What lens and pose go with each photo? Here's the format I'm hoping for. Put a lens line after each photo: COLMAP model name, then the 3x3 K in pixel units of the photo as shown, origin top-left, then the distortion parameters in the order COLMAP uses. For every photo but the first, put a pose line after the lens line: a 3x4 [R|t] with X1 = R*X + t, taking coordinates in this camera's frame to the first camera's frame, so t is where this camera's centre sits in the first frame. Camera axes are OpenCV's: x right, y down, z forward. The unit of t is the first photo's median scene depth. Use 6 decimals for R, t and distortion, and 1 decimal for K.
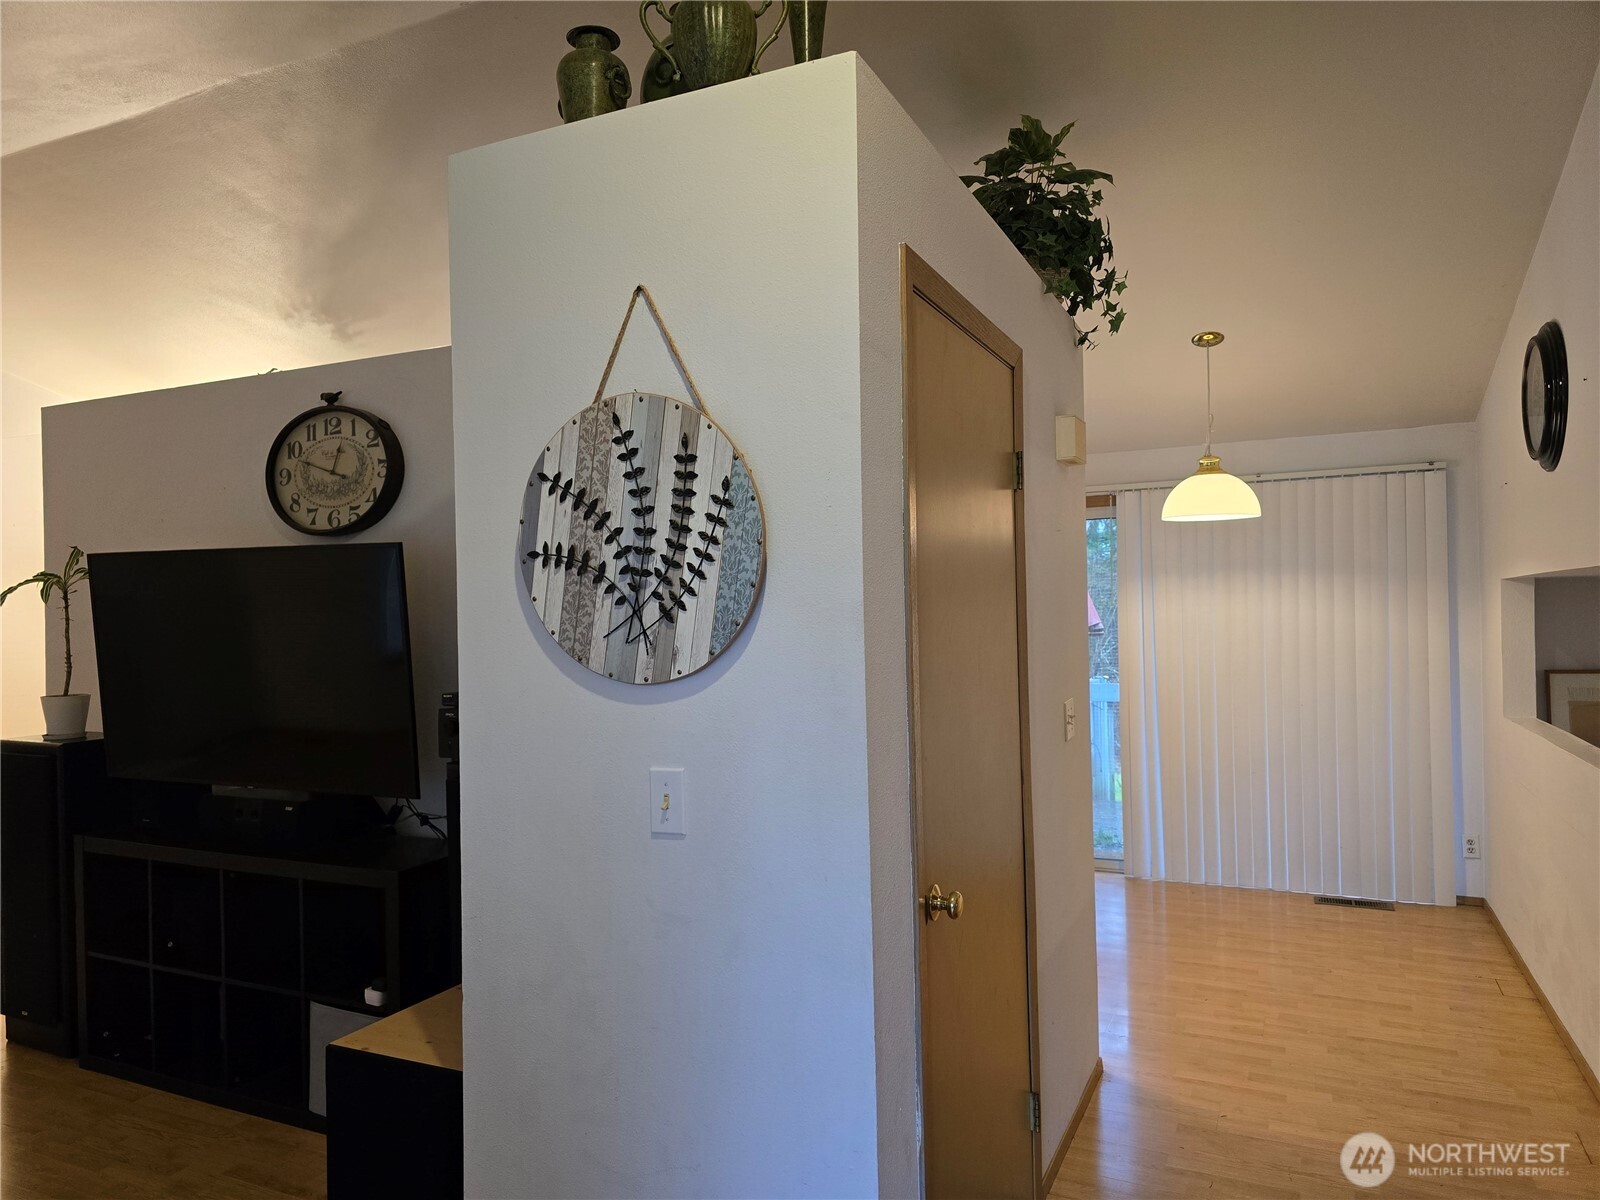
lens RADIAL K [[1068.3, 0, 786.6], [0, 1068.3, 596.9], [0, 0, 1]] dist [0.045860, -0.037142]
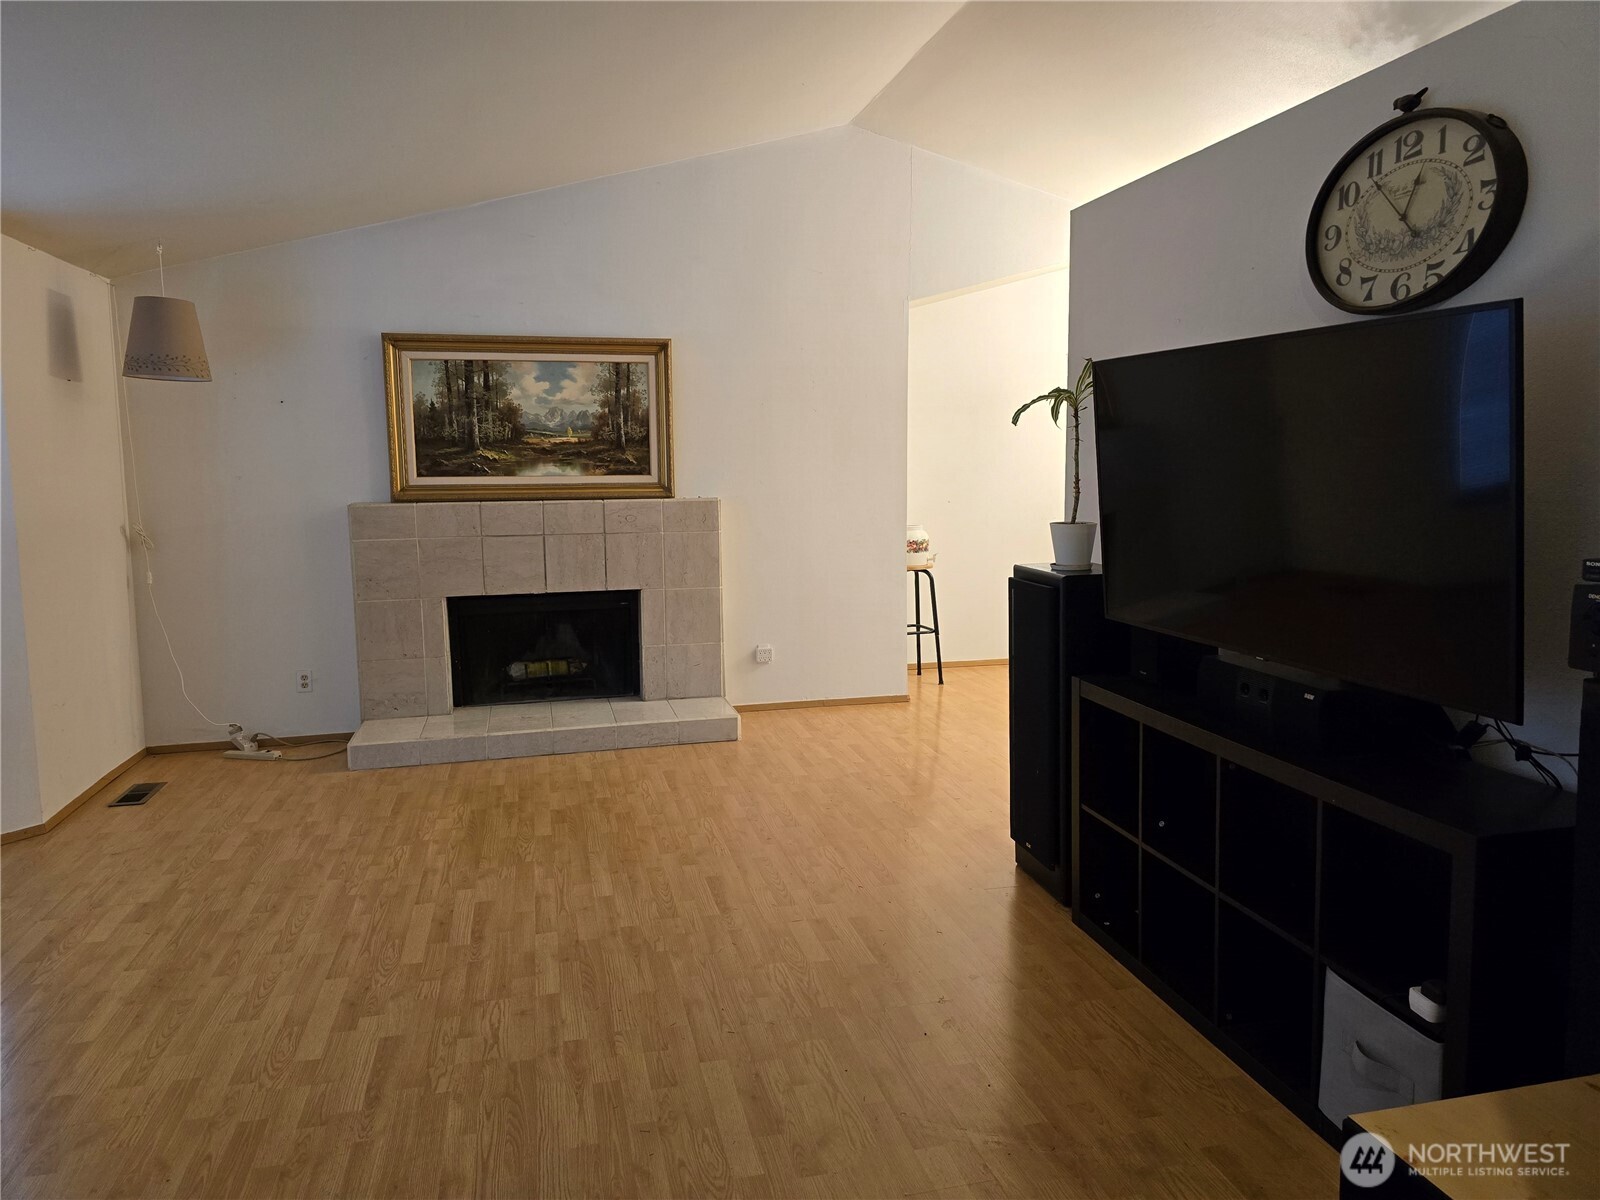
lens RADIAL K [[1068.3, 0, 786.6], [0, 1068.3, 596.9], [0, 0, 1]] dist [0.045860, -0.037142]
pose [[0.626931, 0.106347, -0.771783, -0.113525], [0.015569, 0.988732, 0.148887, 0.013993], [0.778919, -0.105358, 0.618211, 0.249296]]
